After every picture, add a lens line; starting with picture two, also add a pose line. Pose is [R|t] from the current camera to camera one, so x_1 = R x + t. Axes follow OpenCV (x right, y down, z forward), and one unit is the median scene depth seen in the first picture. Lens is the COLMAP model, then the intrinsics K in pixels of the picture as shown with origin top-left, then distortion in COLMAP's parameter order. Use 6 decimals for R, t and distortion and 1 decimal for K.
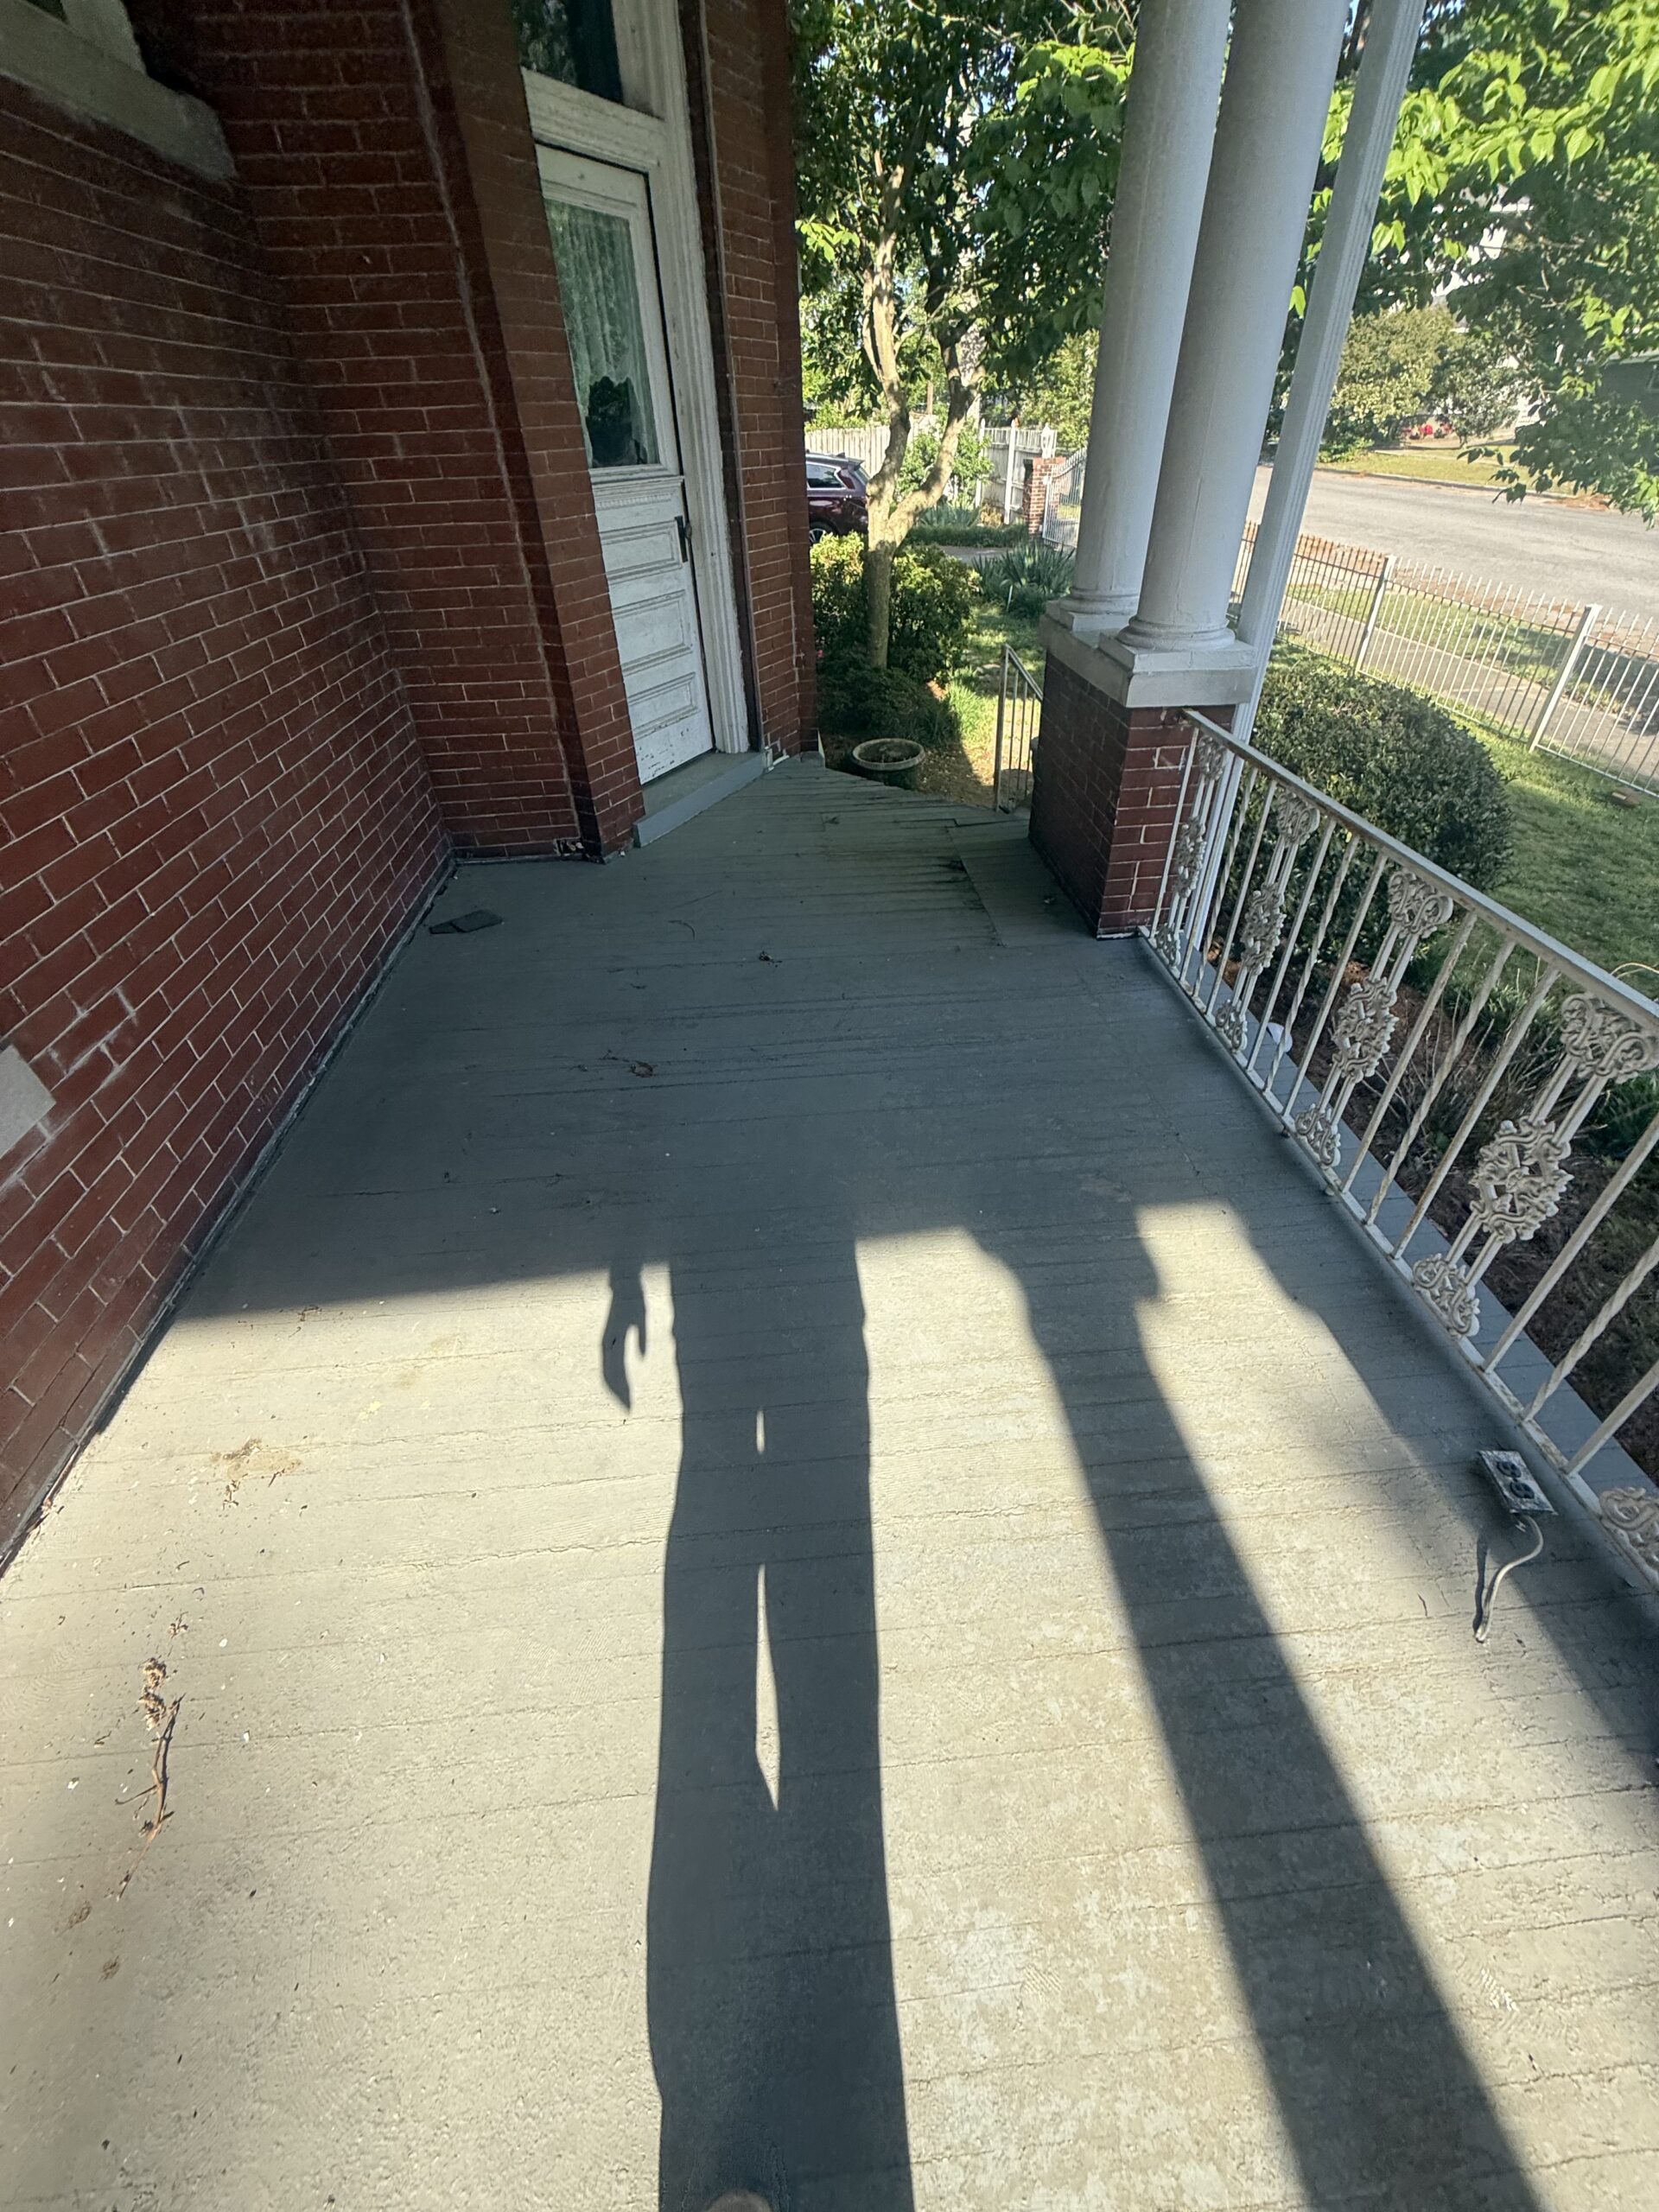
lens RADIAL K [[884.6, 0, 827.4], [0, 884.6, 1099.3], [0, 0, 1]] dist [0.000882, 0.000729]
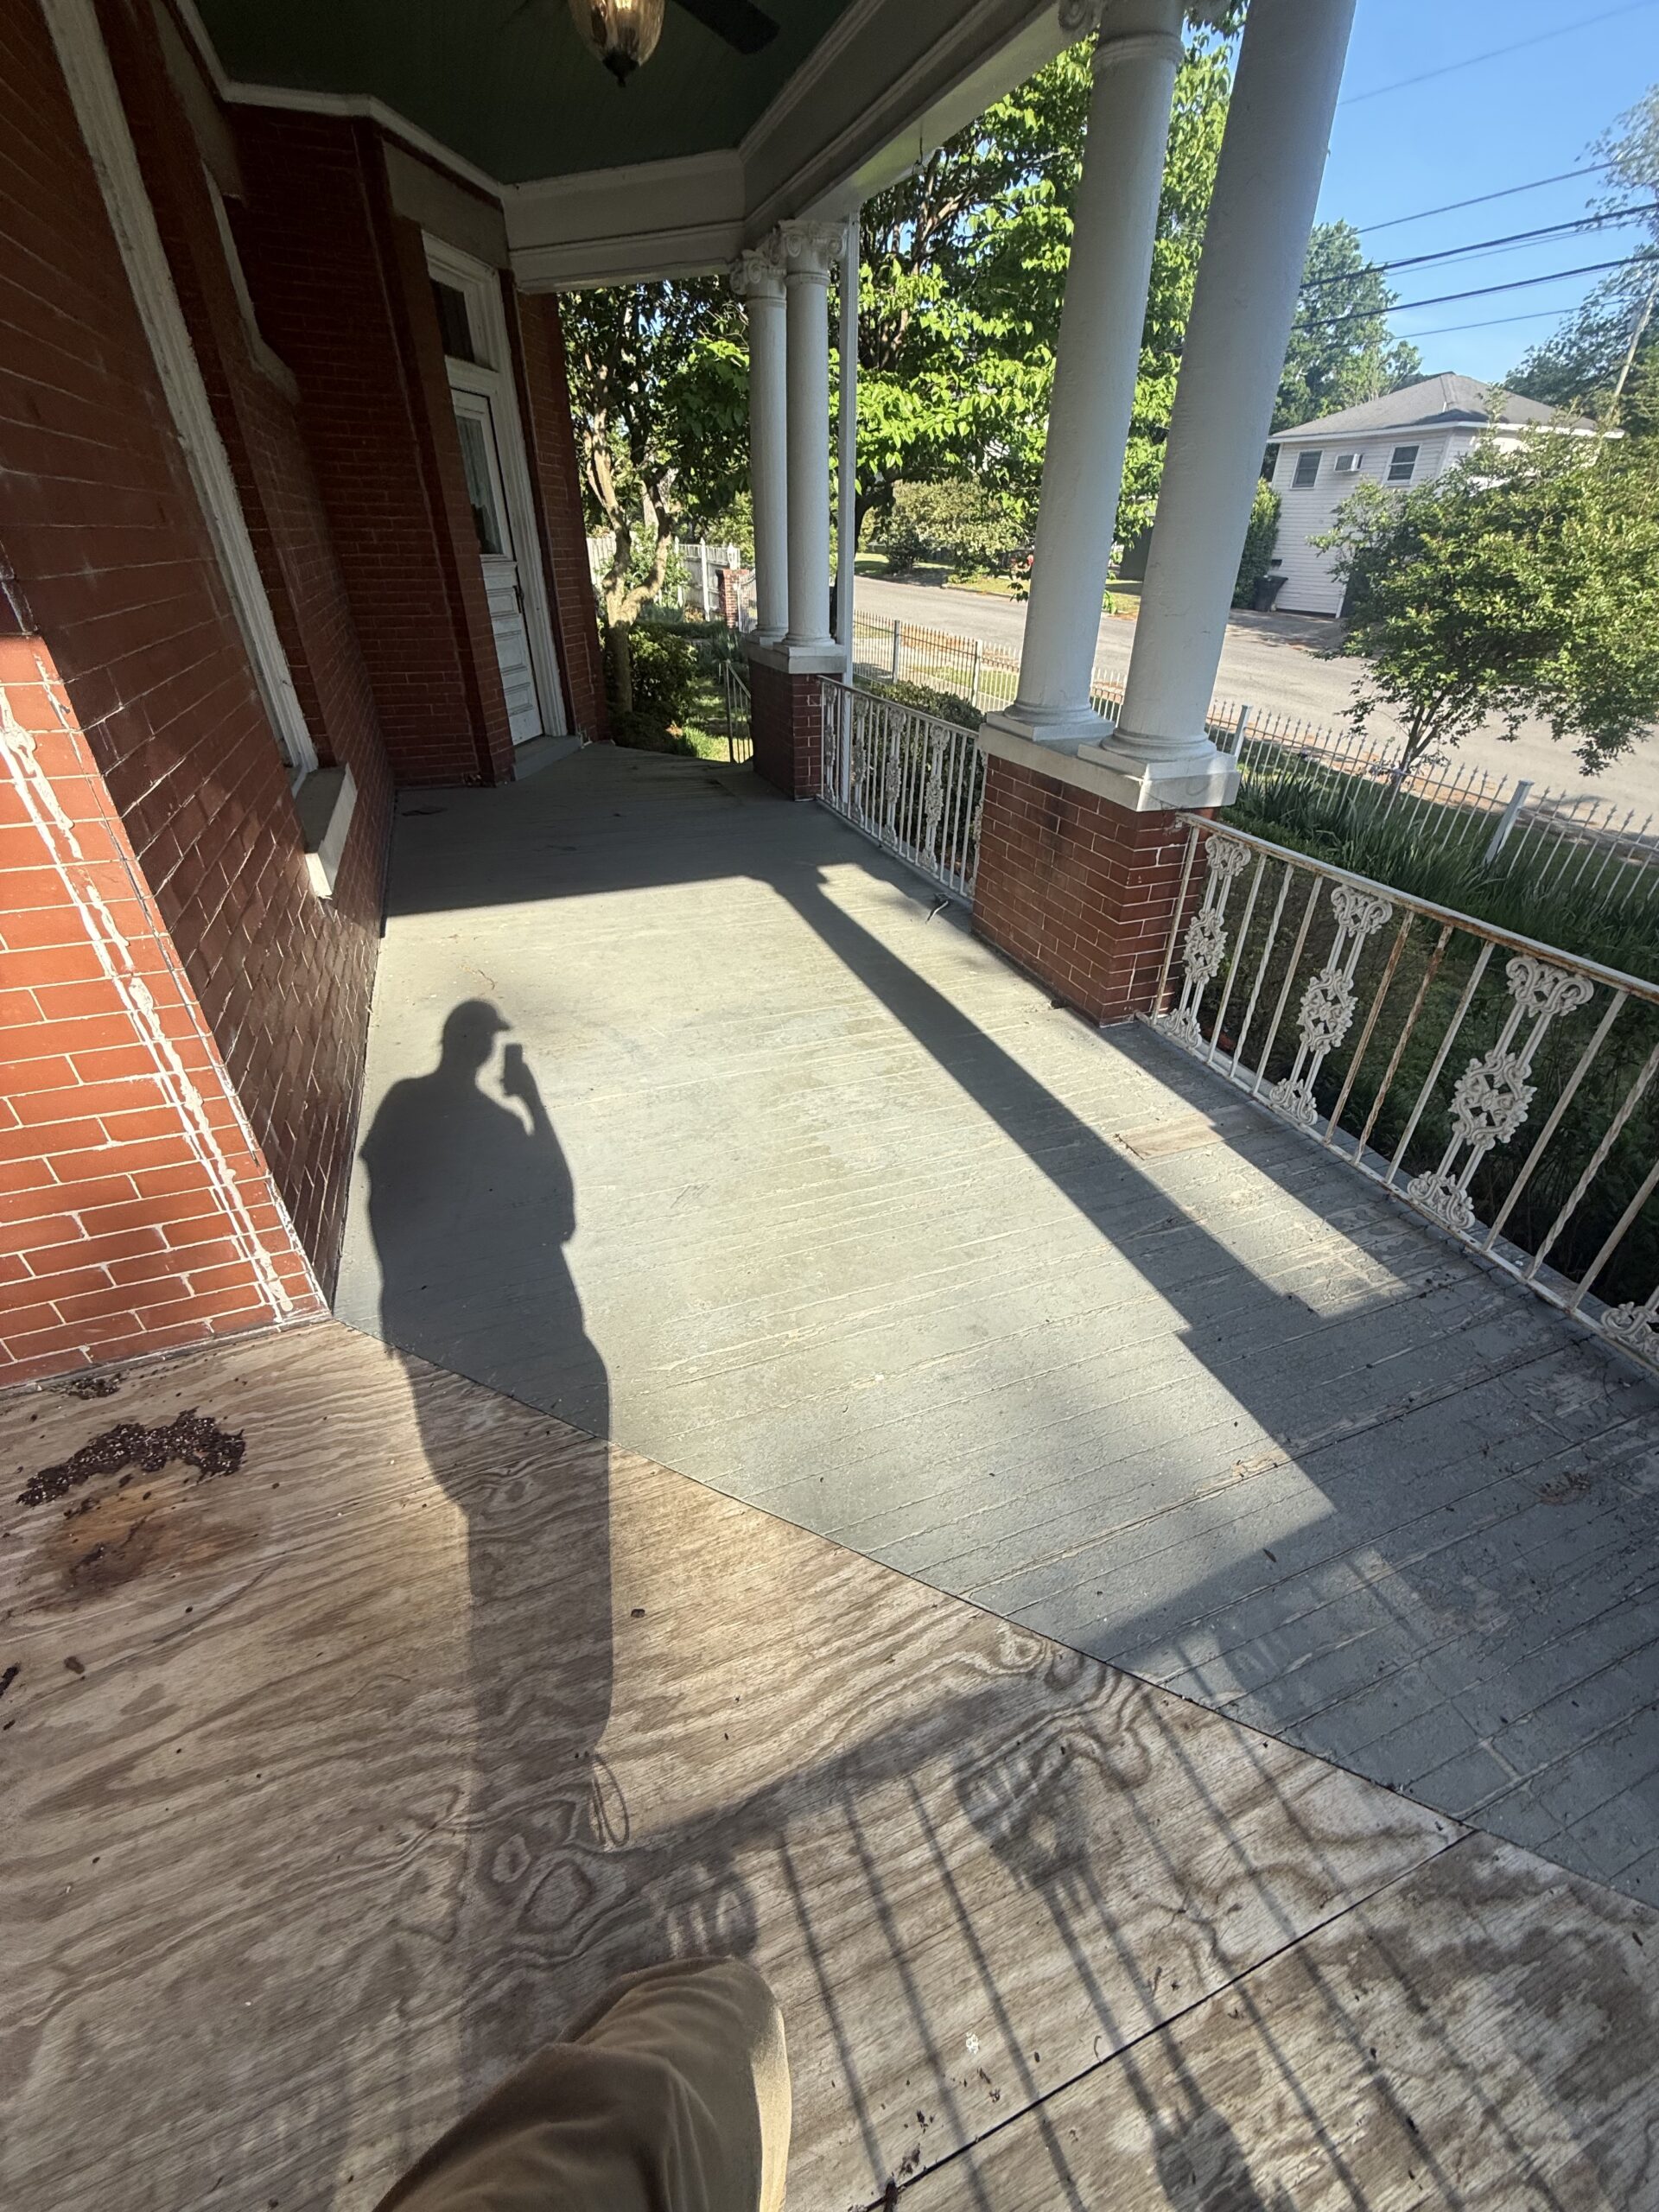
lens RADIAL K [[884.6, 0, 823.8], [0, 884.6, 1097.5], [0, 0, 1]] dist [0.000882, 0.000729]
pose [[0.959069, -0.116344, 0.258169, -0.073297], [0.139120, 0.987675, -0.071716, 0.219428], [-0.246643, 0.104697, 0.963434, -0.285805]]
